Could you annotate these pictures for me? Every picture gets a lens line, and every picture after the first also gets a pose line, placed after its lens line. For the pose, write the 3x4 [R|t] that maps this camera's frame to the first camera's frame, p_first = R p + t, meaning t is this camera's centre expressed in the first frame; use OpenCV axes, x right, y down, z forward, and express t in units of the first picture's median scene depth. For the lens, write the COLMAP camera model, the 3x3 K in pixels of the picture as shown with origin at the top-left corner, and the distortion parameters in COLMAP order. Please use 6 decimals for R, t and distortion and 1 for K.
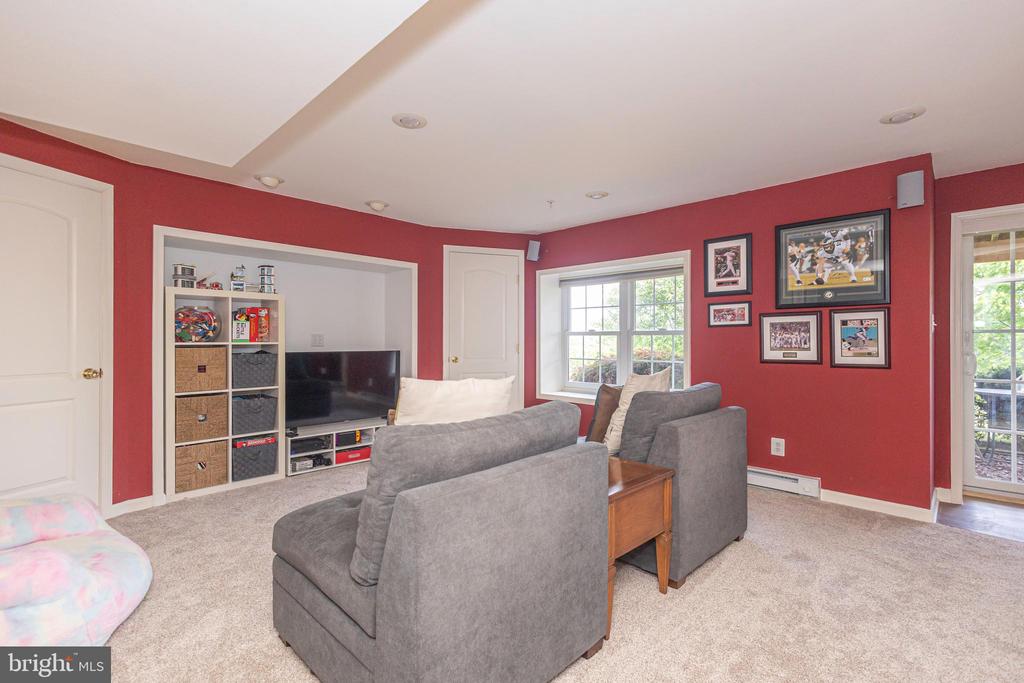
lens RADIAL K [[478.3, 0, 510.3], [0, 478.3, 336.8], [0, 0, 1]] dist [0.004898, 0.001171]
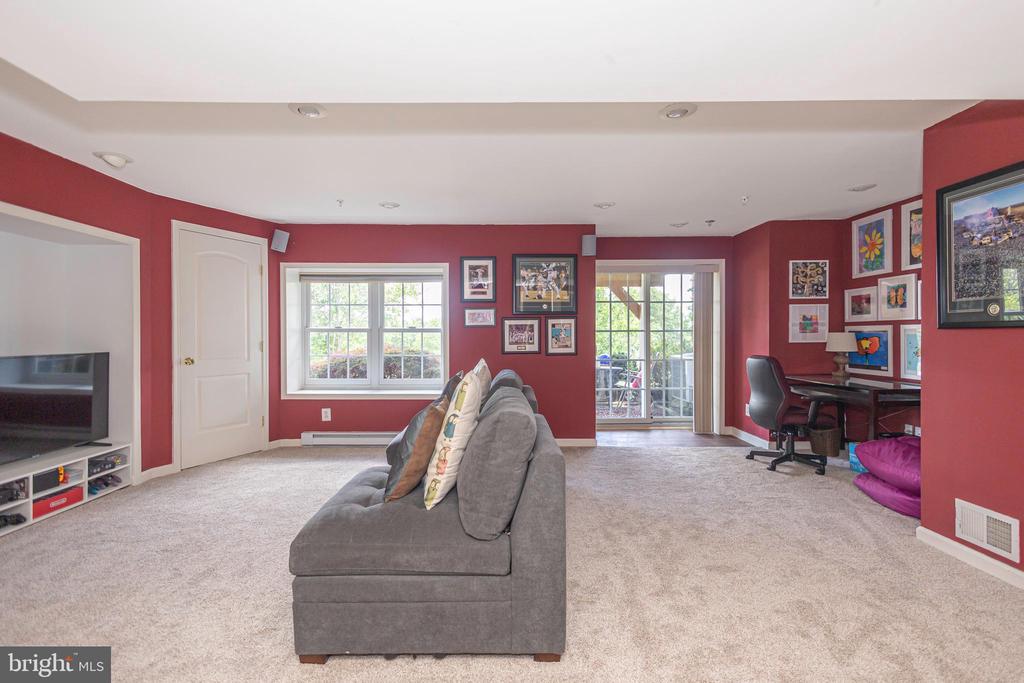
lens RADIAL K [[478.3, 0, 507.0], [0, 478.3, 338.1], [0, 0, 1]] dist [0.004898, 0.001171]
pose [[0.705939, -0.006075, 0.708247, -0.420223], [-0.005589, 0.999884, 0.014147, -0.009488], [-0.708251, -0.013945, 0.705823, 0.037514]]
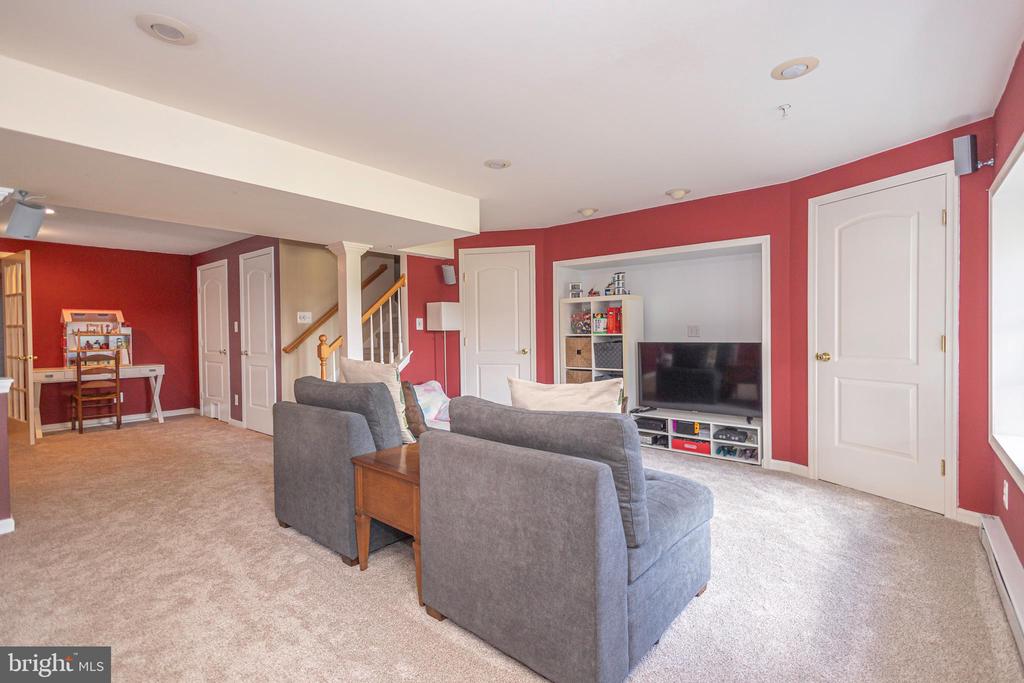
lens RADIAL K [[478.3, 0, 515.6], [0, 478.3, 344.0], [0, 0, 1]] dist [0.004898, 0.001171]
pose [[0.057598, 0.012015, -0.998268, 0.759978], [0.012040, 0.999846, 0.012729, 0.019468], [0.998267, -0.012753, 0.057445, 0.675638]]
